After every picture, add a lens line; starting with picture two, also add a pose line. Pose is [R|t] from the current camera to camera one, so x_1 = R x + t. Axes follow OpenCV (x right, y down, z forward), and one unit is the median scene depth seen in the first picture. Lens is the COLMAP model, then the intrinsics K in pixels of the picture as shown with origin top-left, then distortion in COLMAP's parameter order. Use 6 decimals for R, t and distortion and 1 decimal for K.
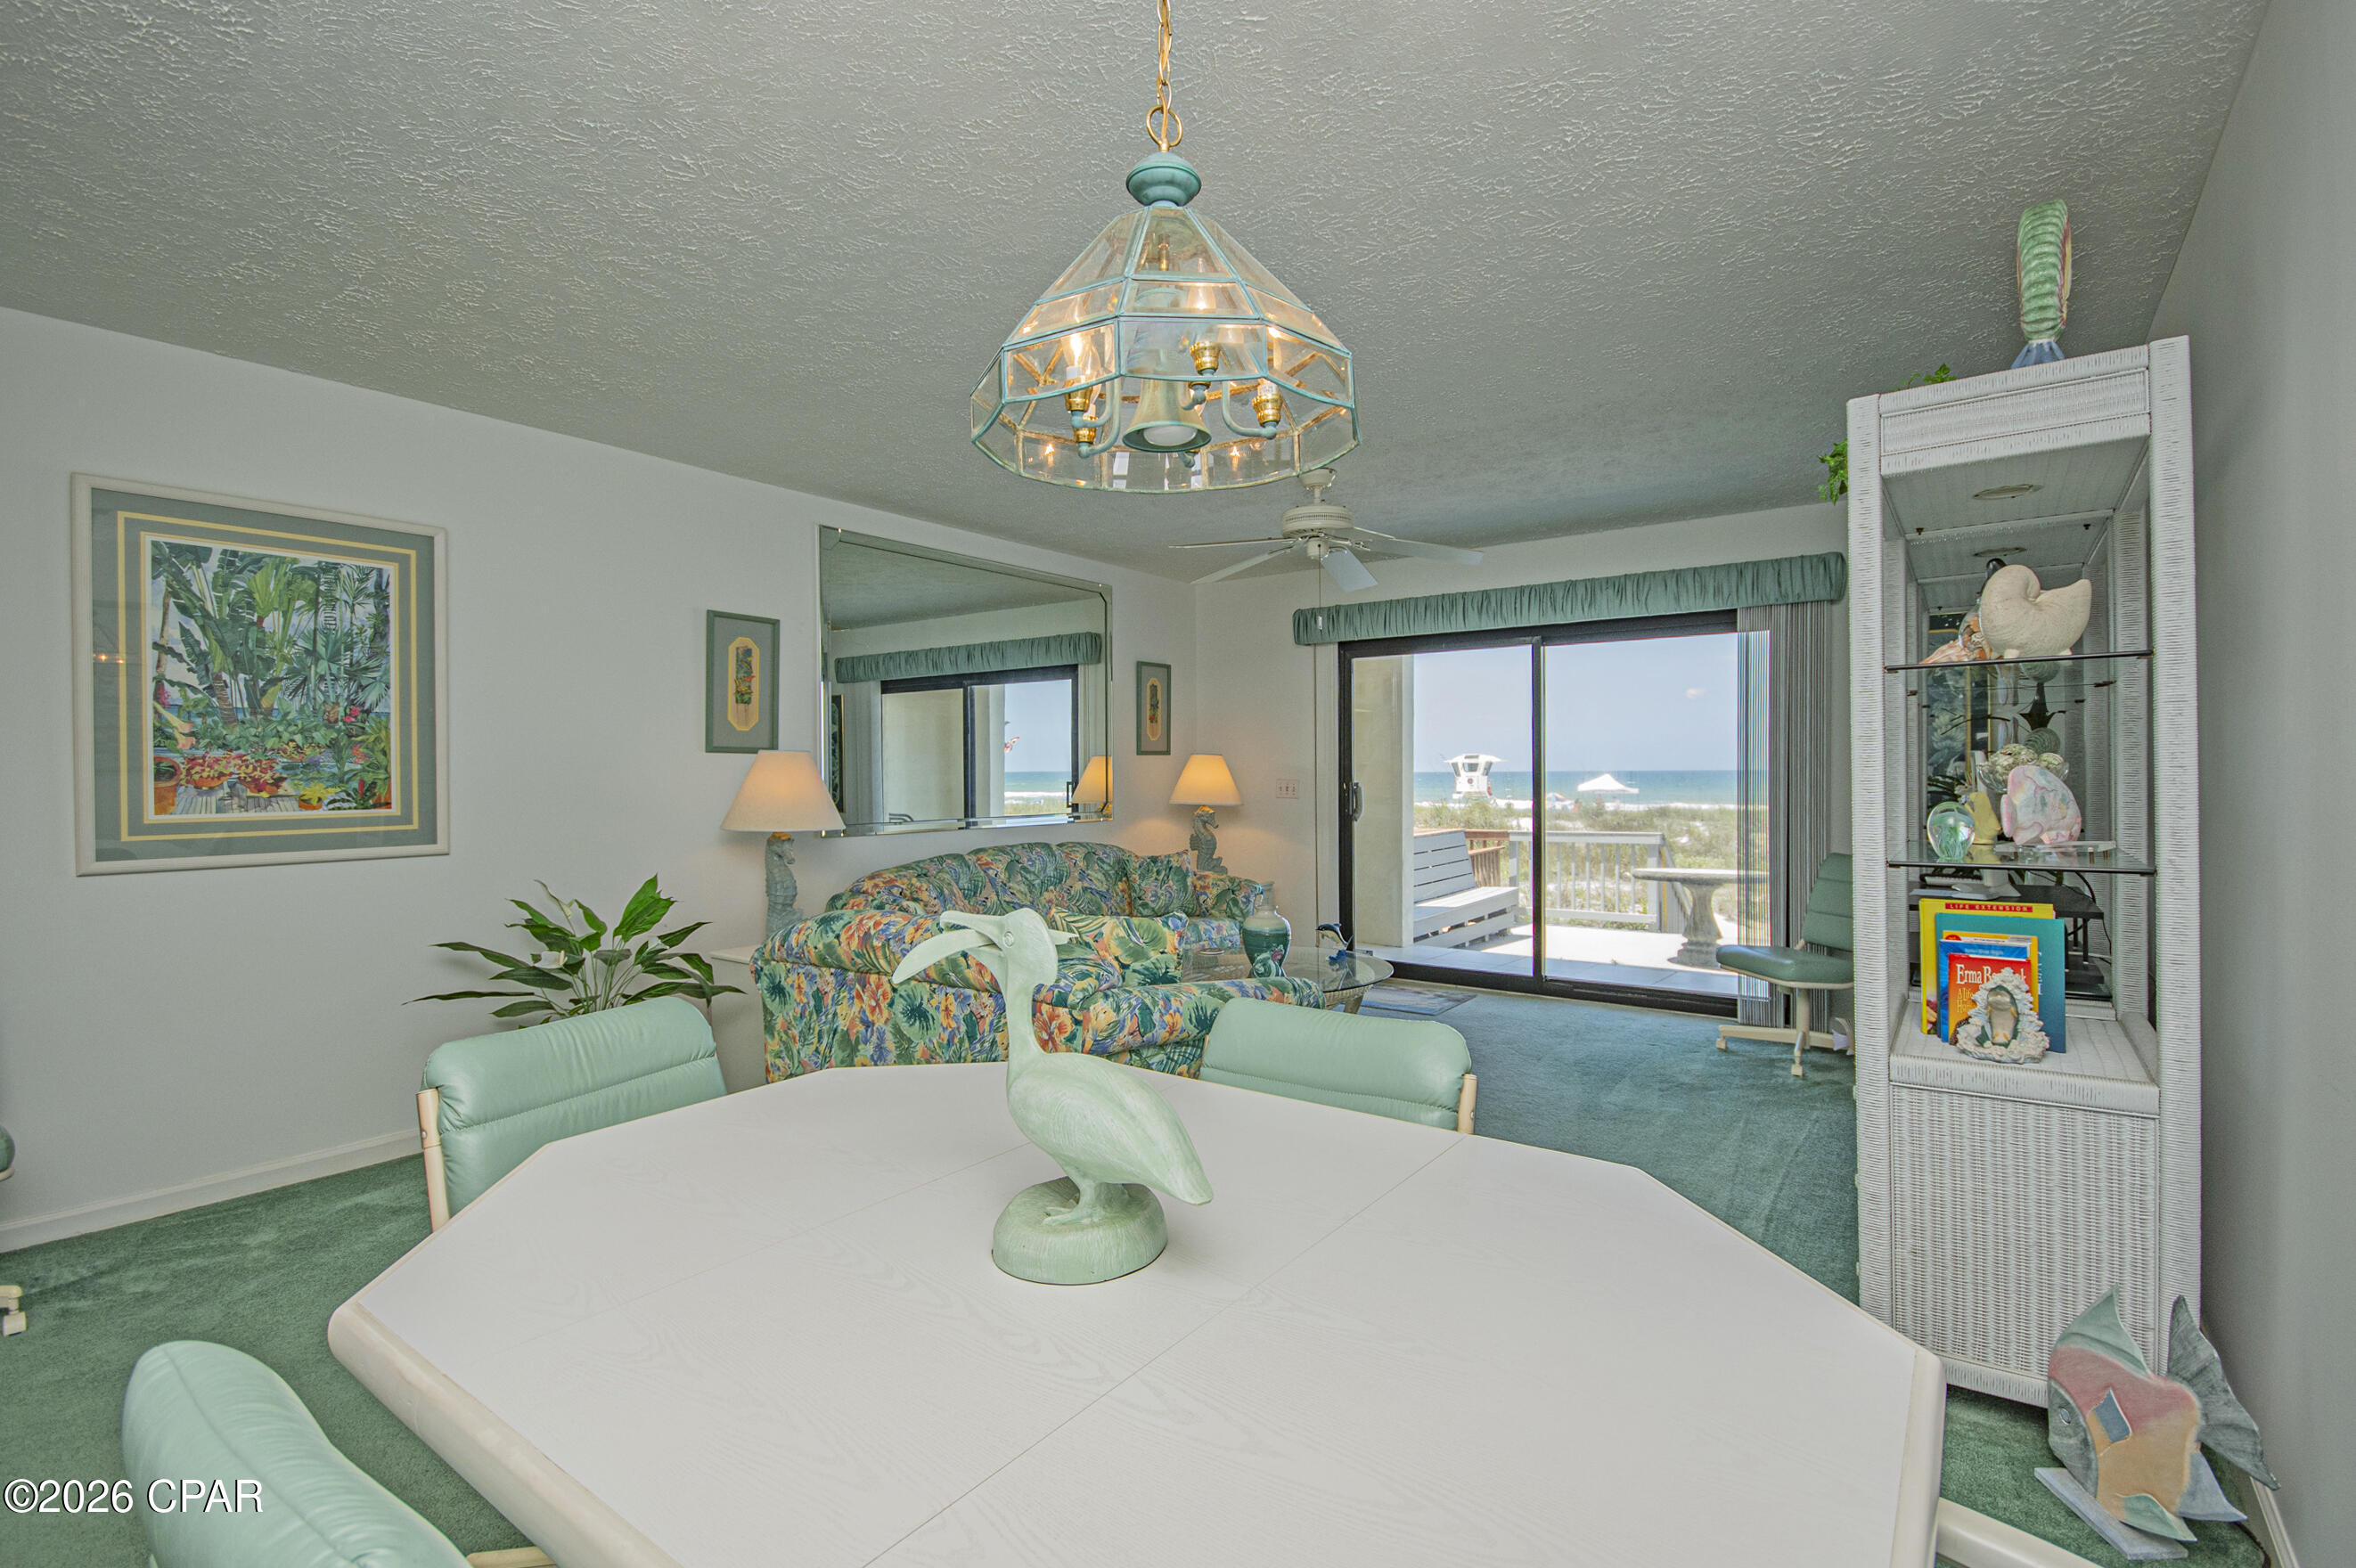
lens RADIAL K [[1063.2, 0, 1199.4], [0, 1063.2, 784.8], [0, 0, 1]] dist [0.025511, -0.018199]
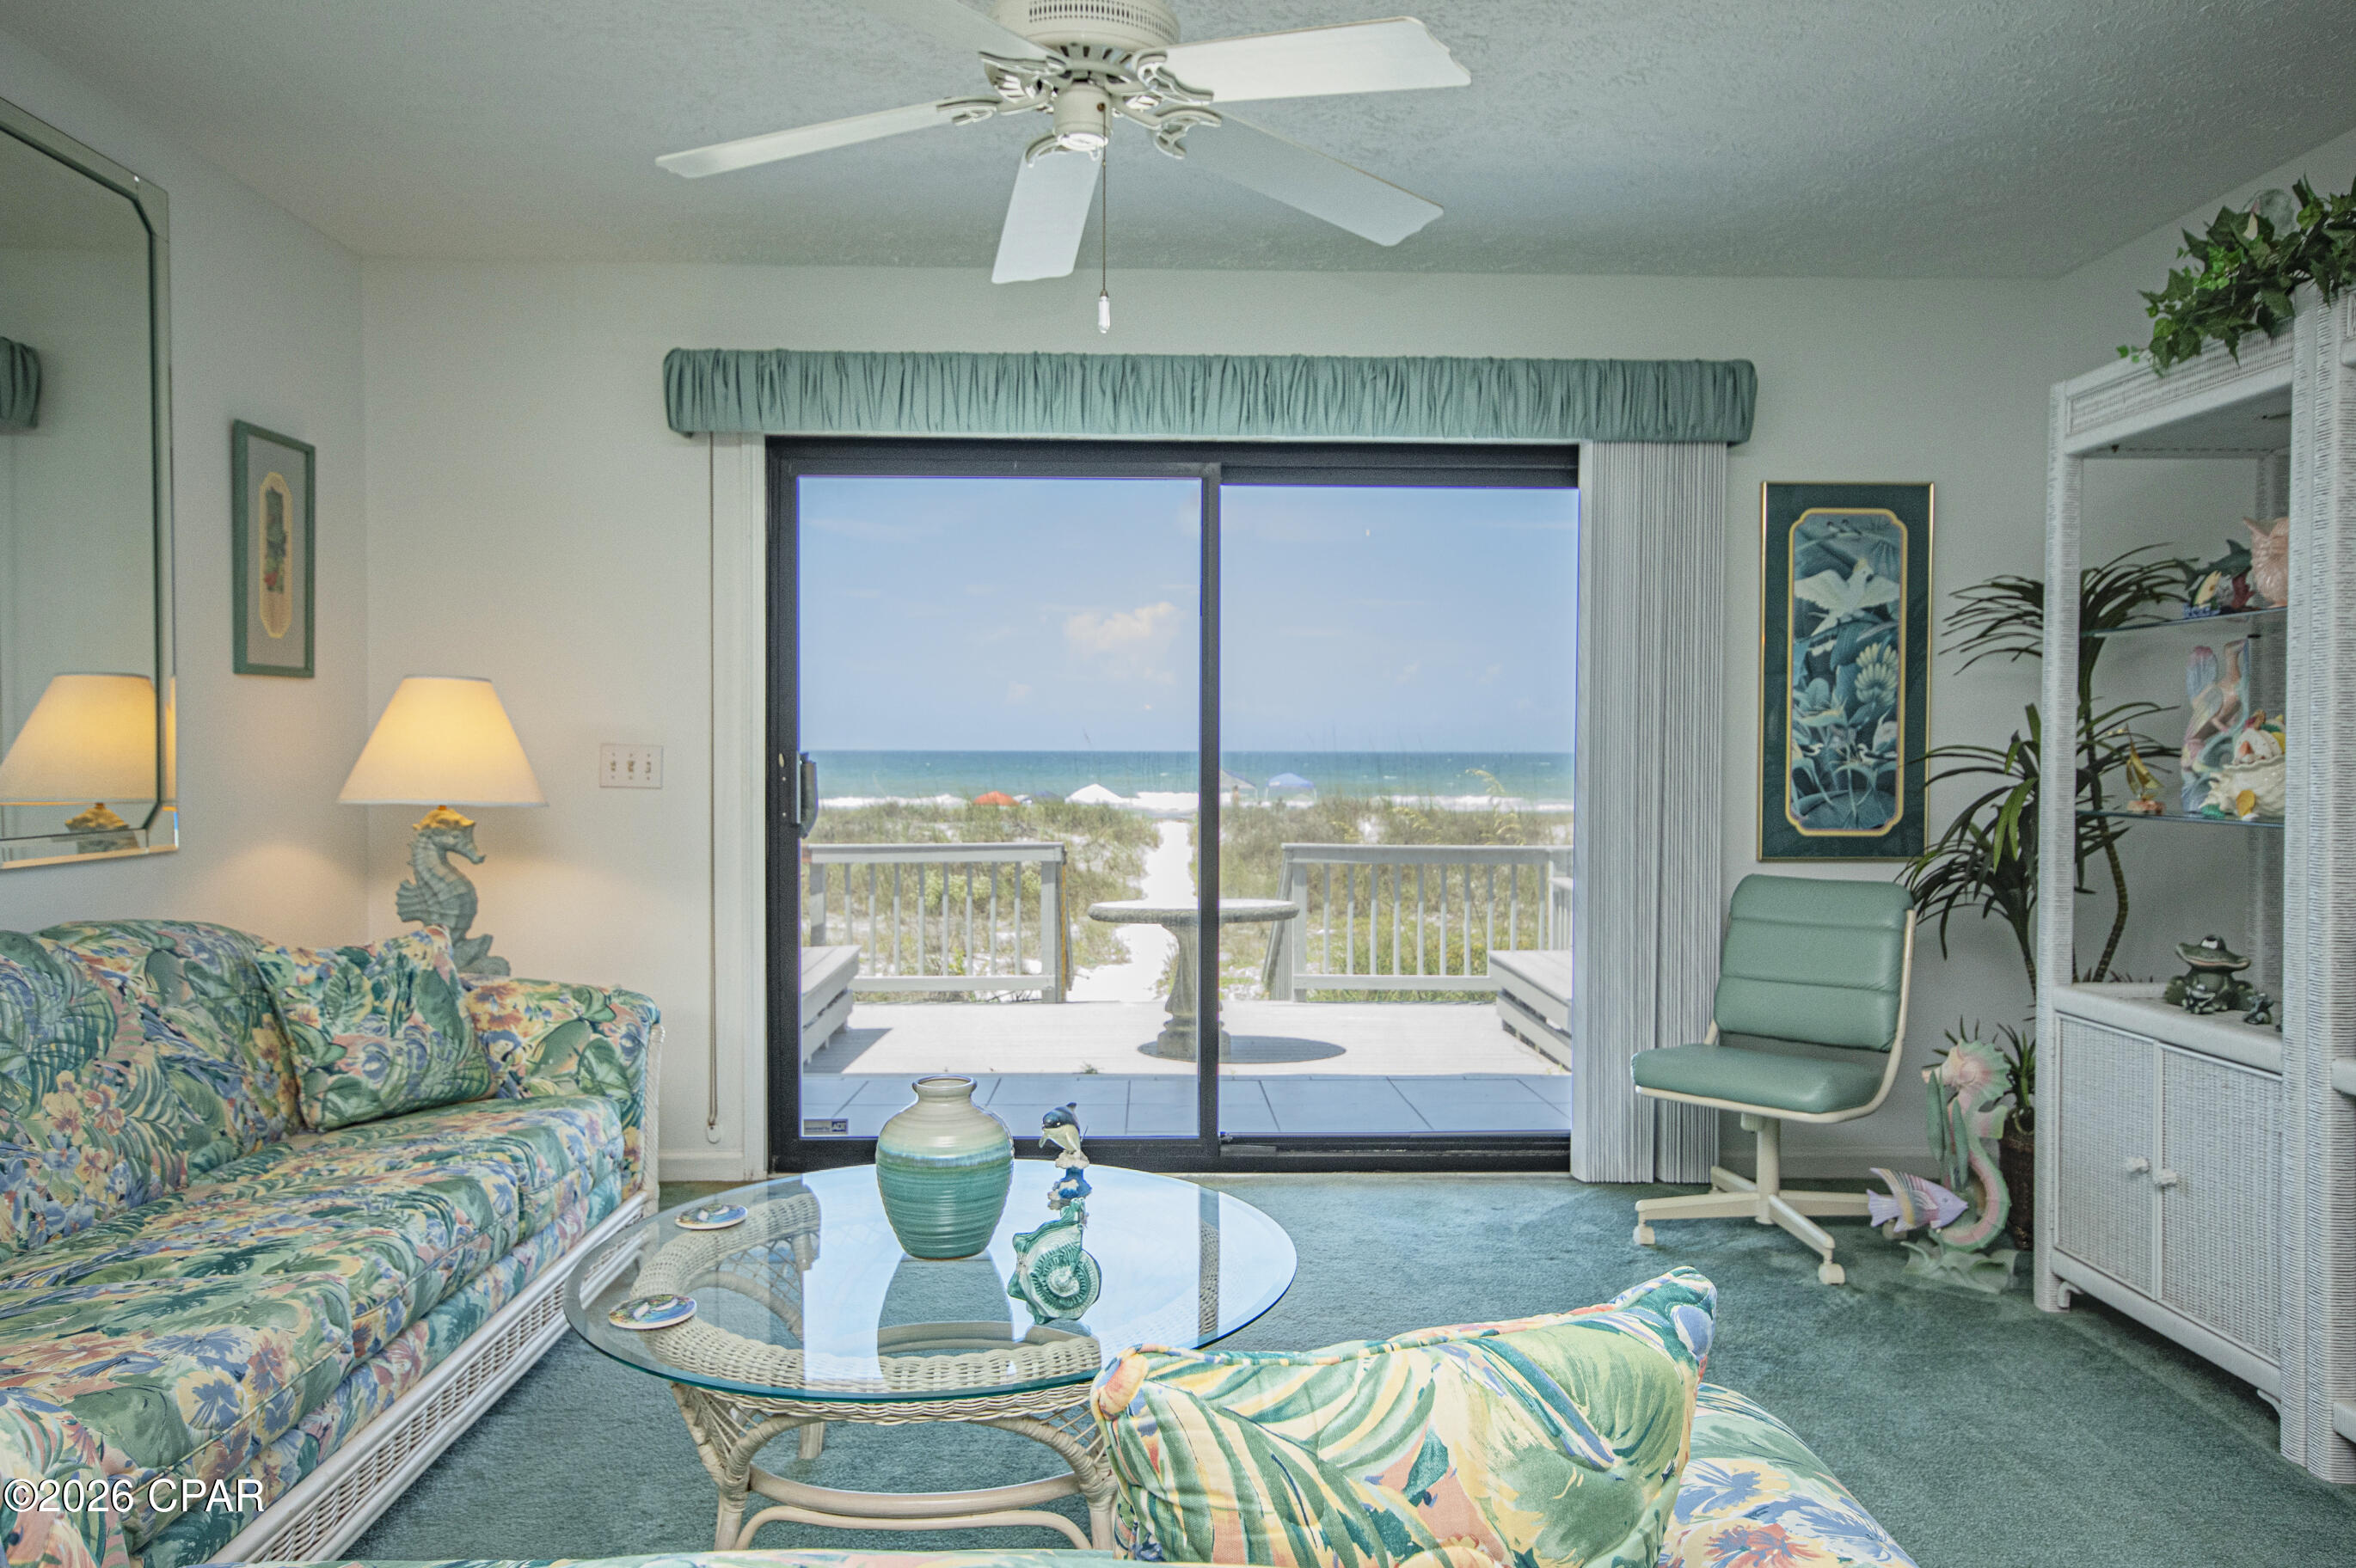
lens RADIAL K [[1632.1, 0, 1191.5], [0, 1632.1, 789.6], [0, 0, 1]] dist [-0.030751, 0.101704]
pose [[0.799096, -0.005568, 0.601178, -0.175706], [-0.001544, 0.999935, 0.011313, 0.007159], [-0.601202, -0.009968, 0.799035, 0.444490]]
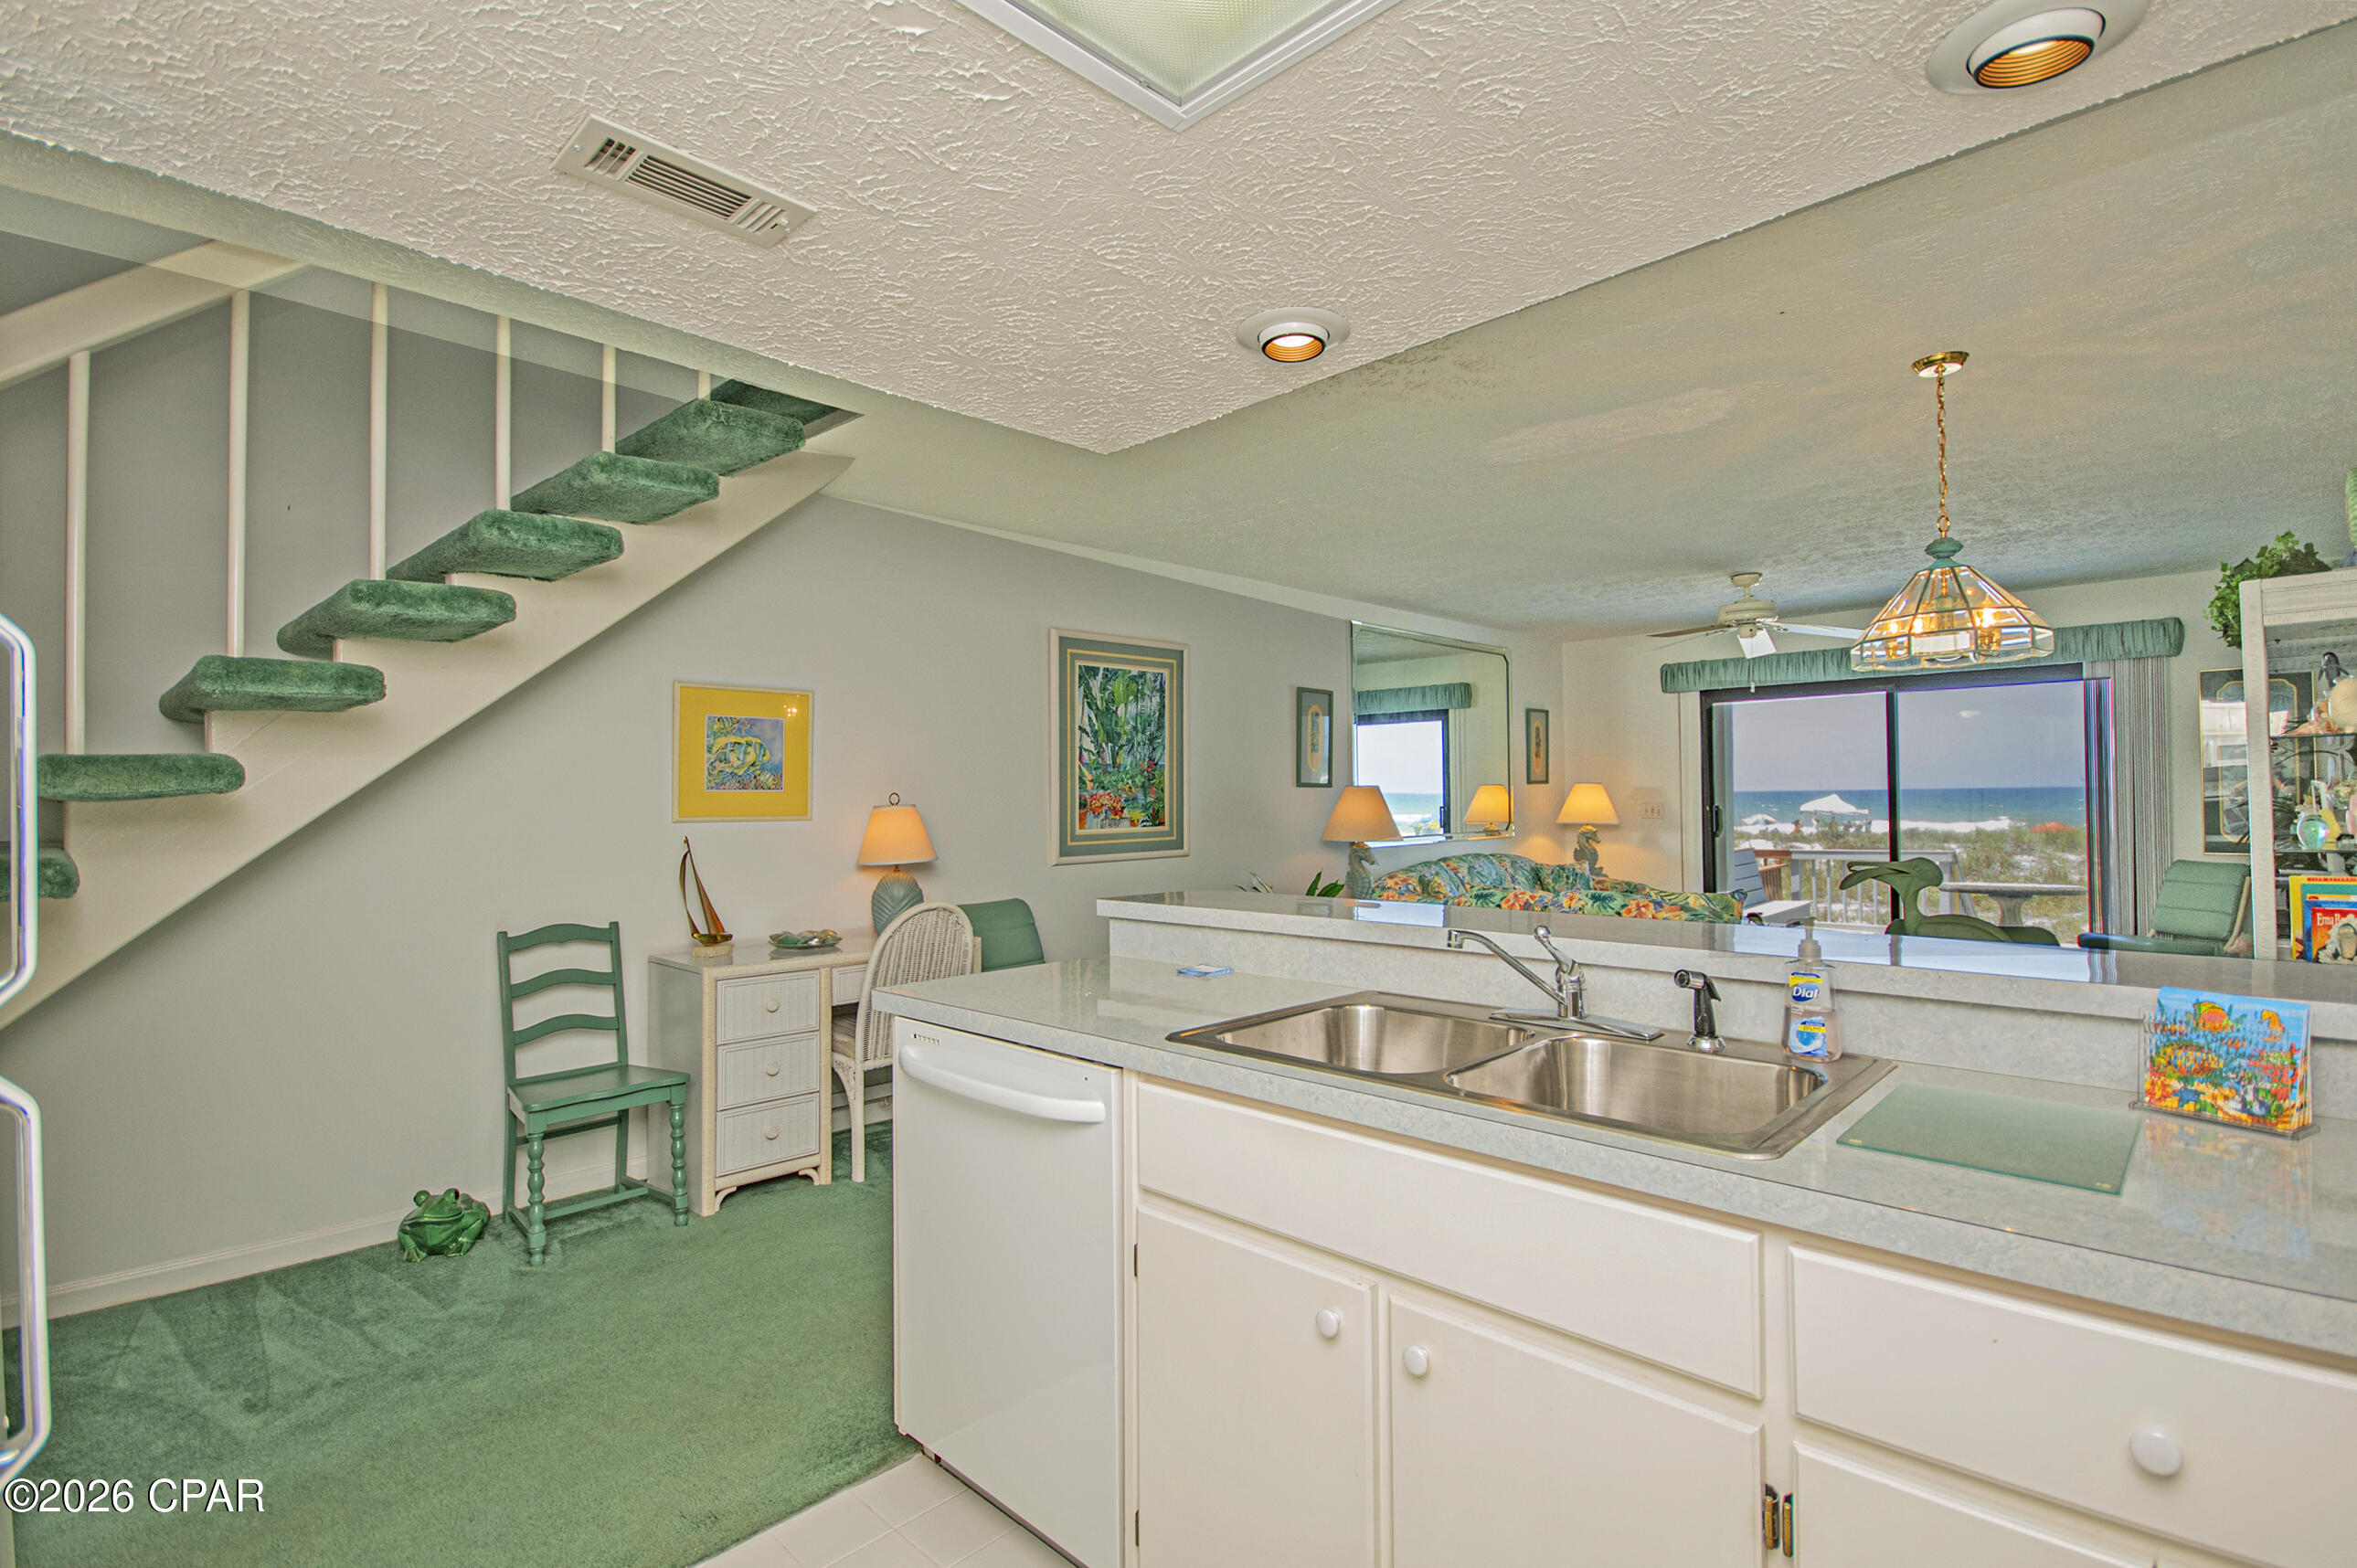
lens RADIAL K [[1081.0, 0, 1243.5], [0, 1081.0, 784.6], [0, 0, 1]] dist [0.063057, -0.039707]
pose [[0.993047, -0.009344, -0.117350, -0.308920], [0.006671, 0.999710, -0.023149, -0.000578], [0.117532, 0.022206, 0.992821, -0.374850]]
